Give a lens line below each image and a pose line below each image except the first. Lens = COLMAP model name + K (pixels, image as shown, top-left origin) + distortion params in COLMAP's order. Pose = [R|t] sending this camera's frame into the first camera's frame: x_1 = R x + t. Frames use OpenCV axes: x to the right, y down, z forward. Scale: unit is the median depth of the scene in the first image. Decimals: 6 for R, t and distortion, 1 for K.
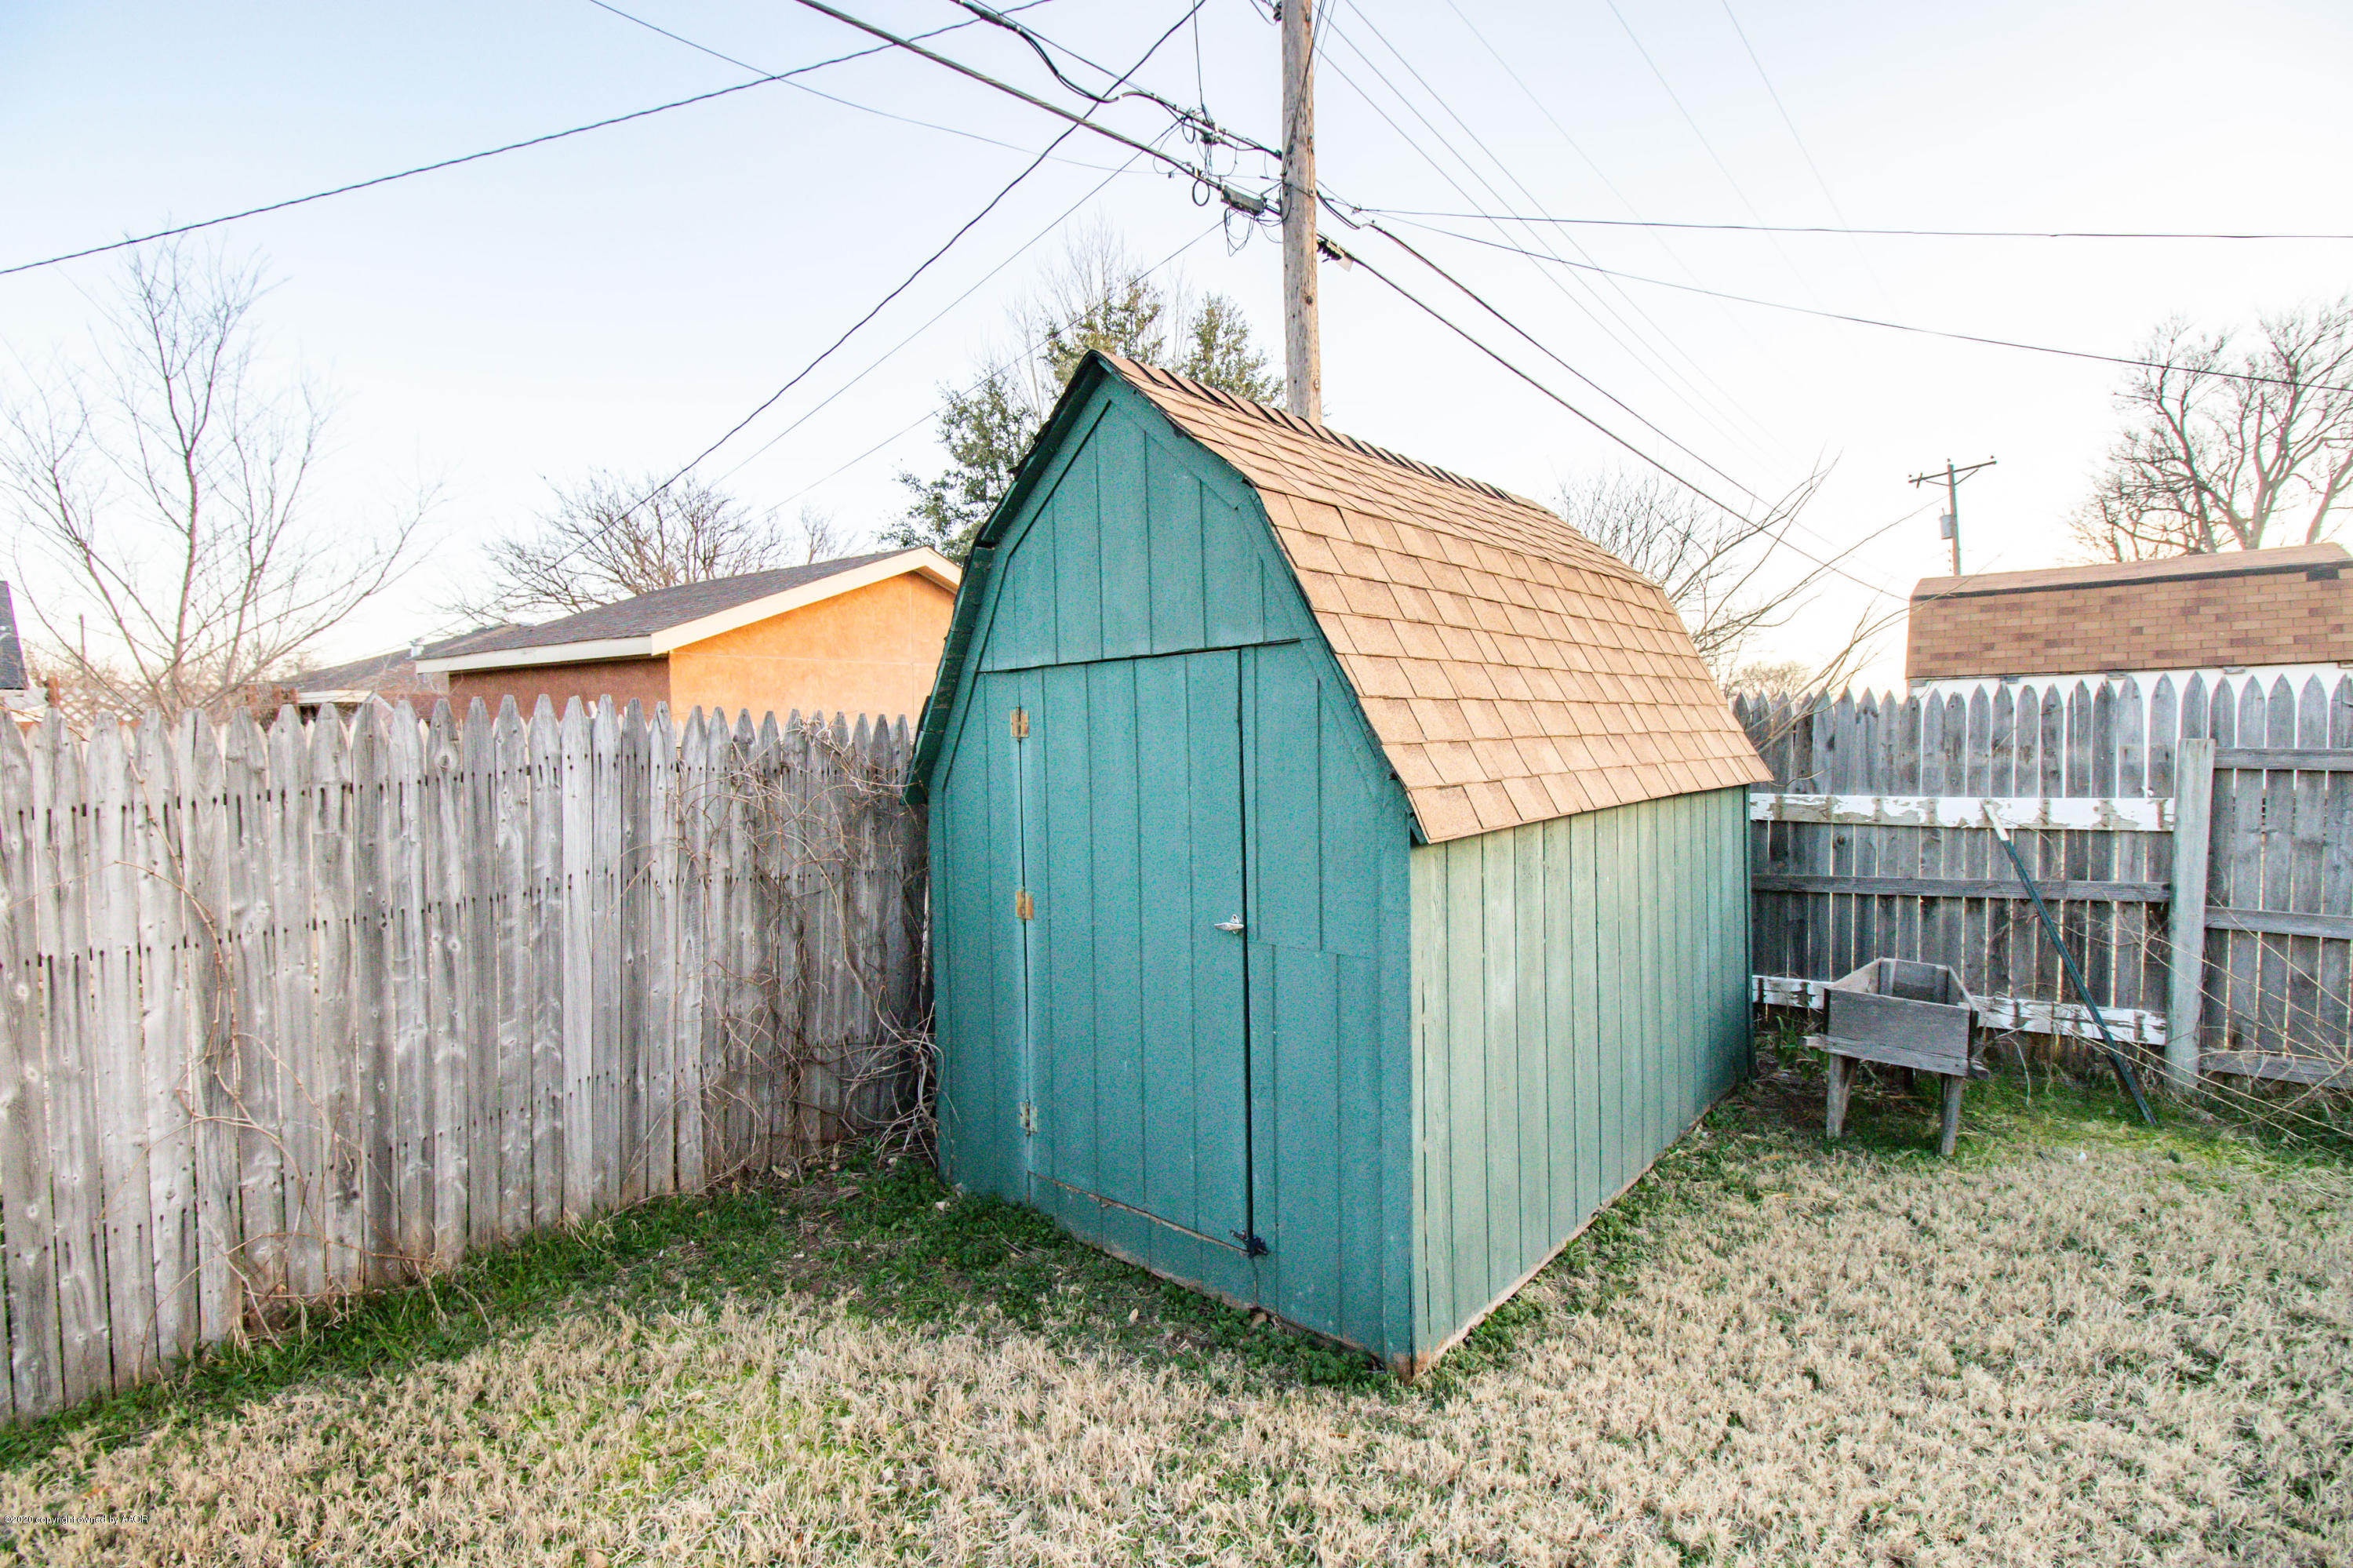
lens RADIAL K [[1112.4, 0, 1159.1], [0, 1112.4, 783.8], [0, 0, 1]] dist [-0.000069, 0.000155]
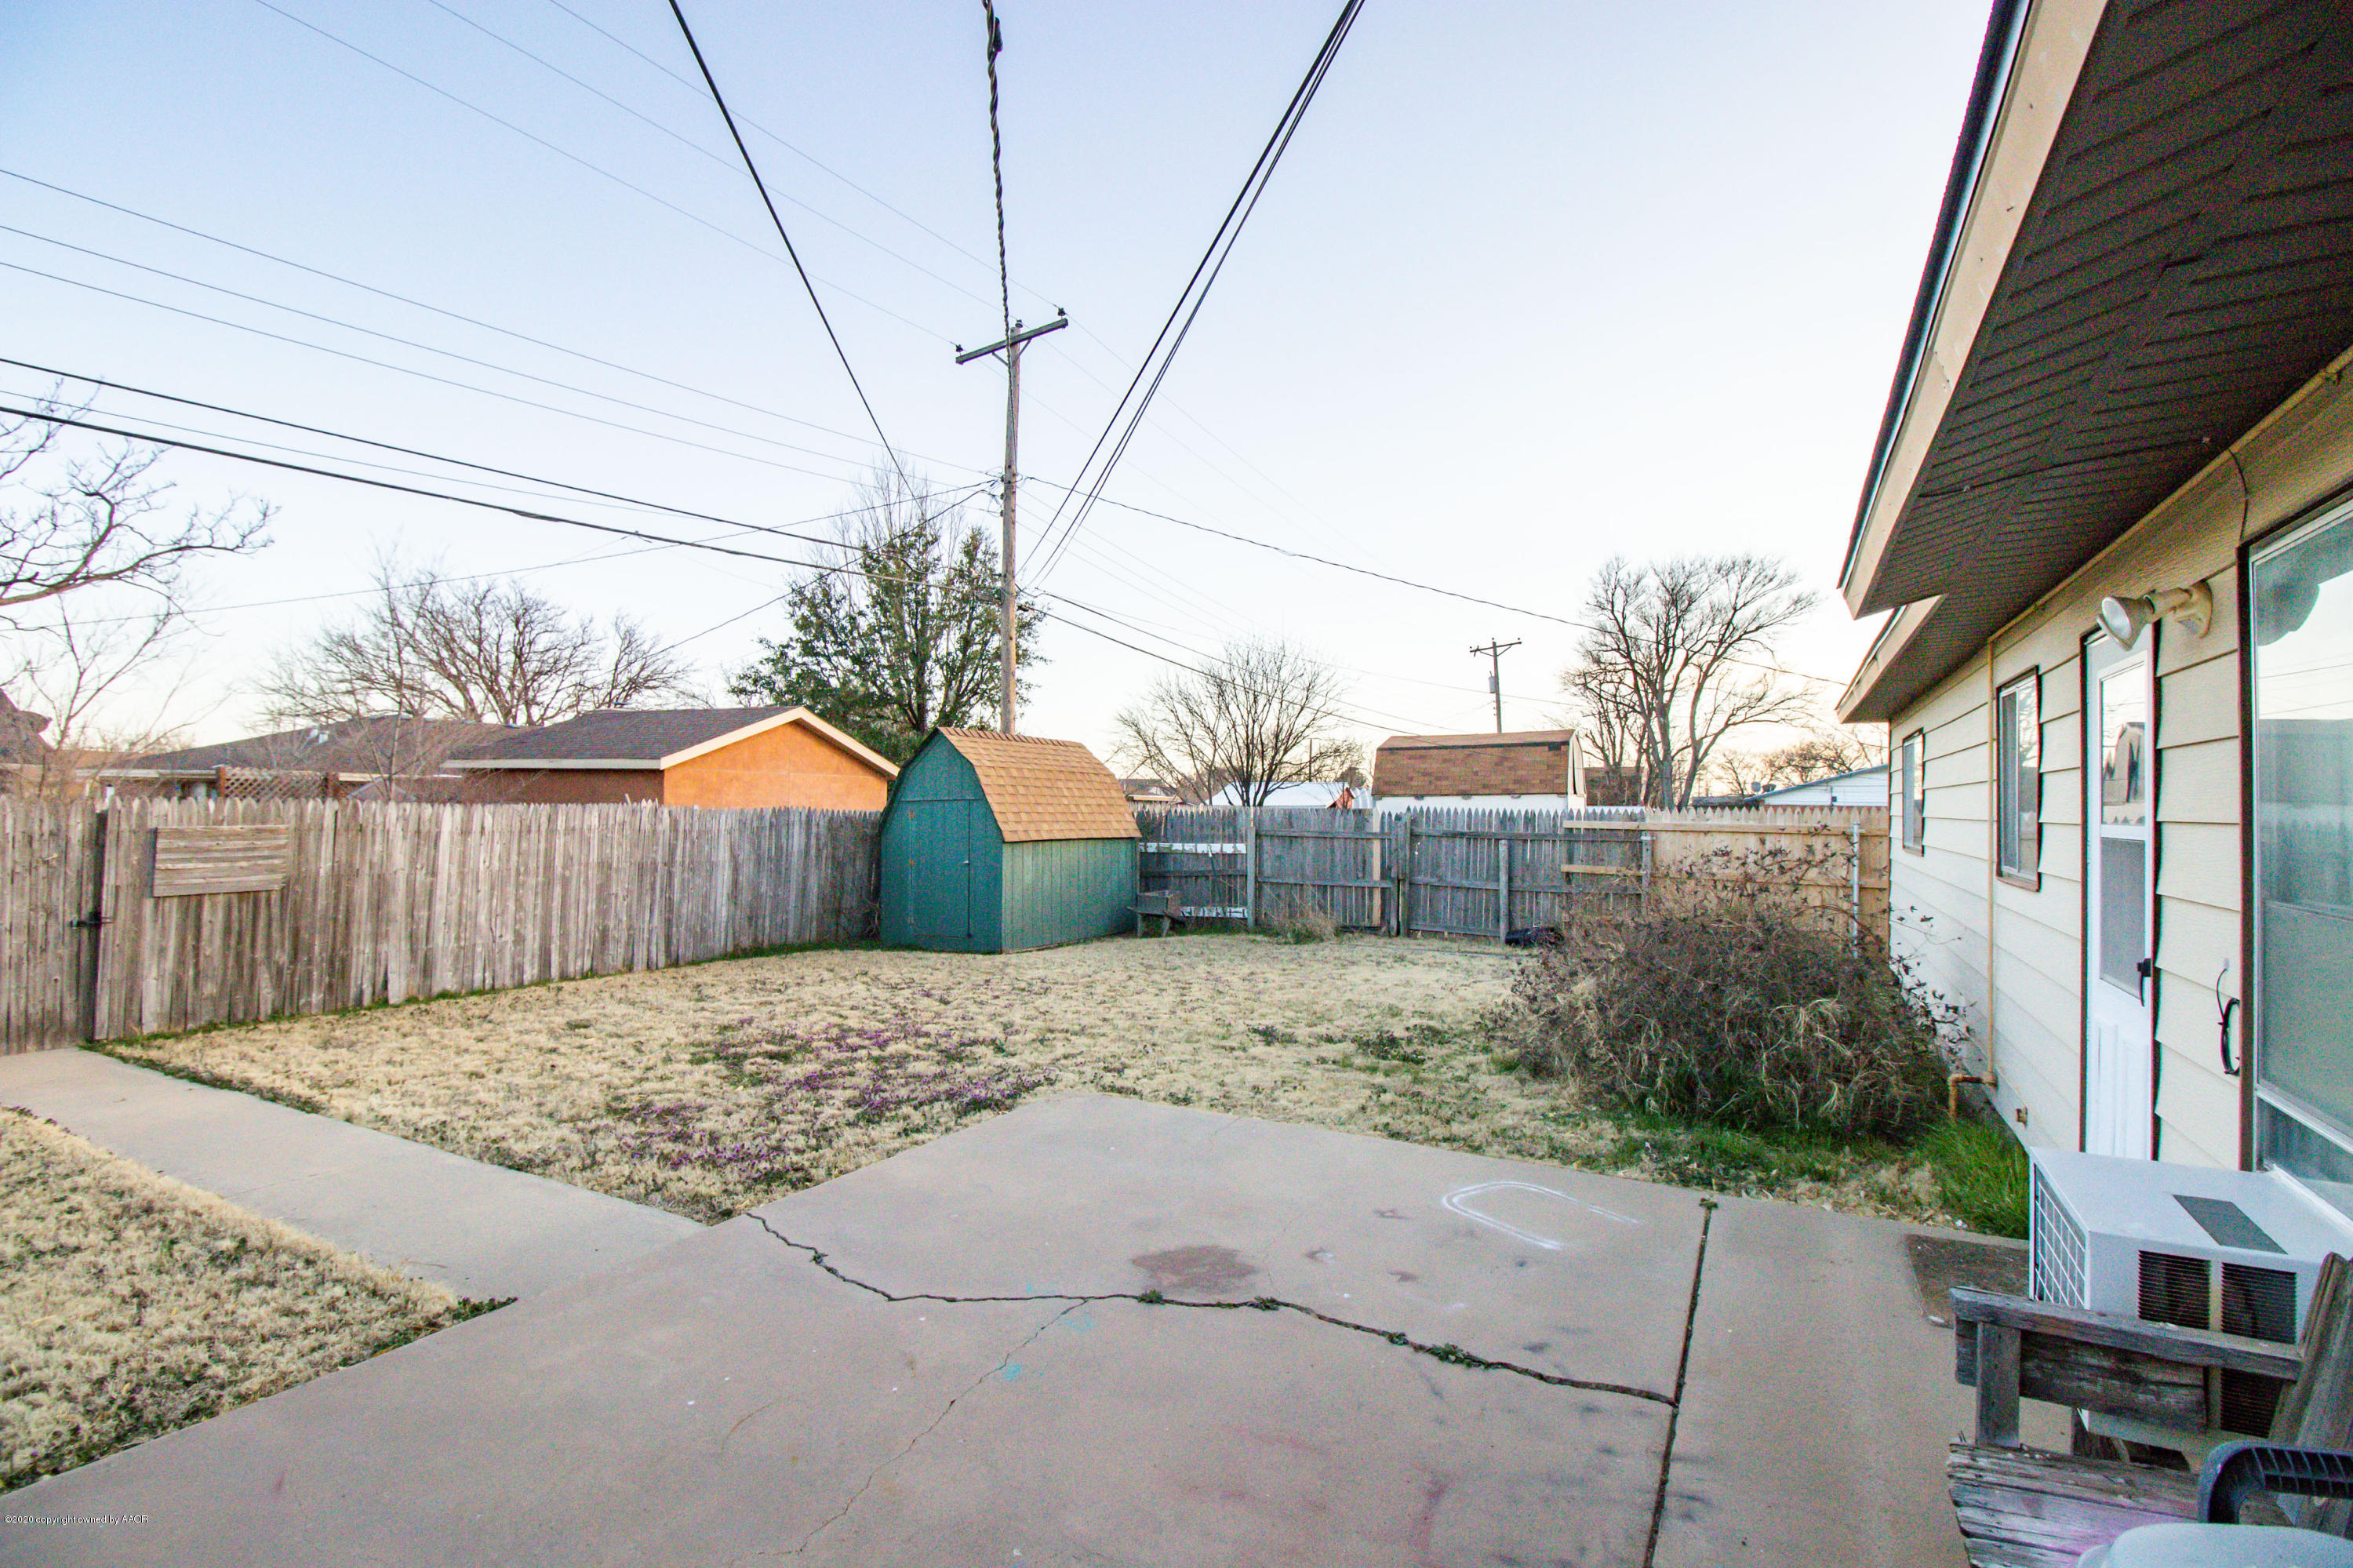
lens RADIAL K [[1112.4, 0, 1159.1], [0, 1112.4, 783.8], [0, 0, 1]] dist [-0.000069, 0.000155]
pose [[0.976595, 0.029139, 0.213103, -0.089370], [-0.012872, 0.996923, -0.077326, 0.097226], [-0.214701, 0.072773, 0.973965, -2.293035]]
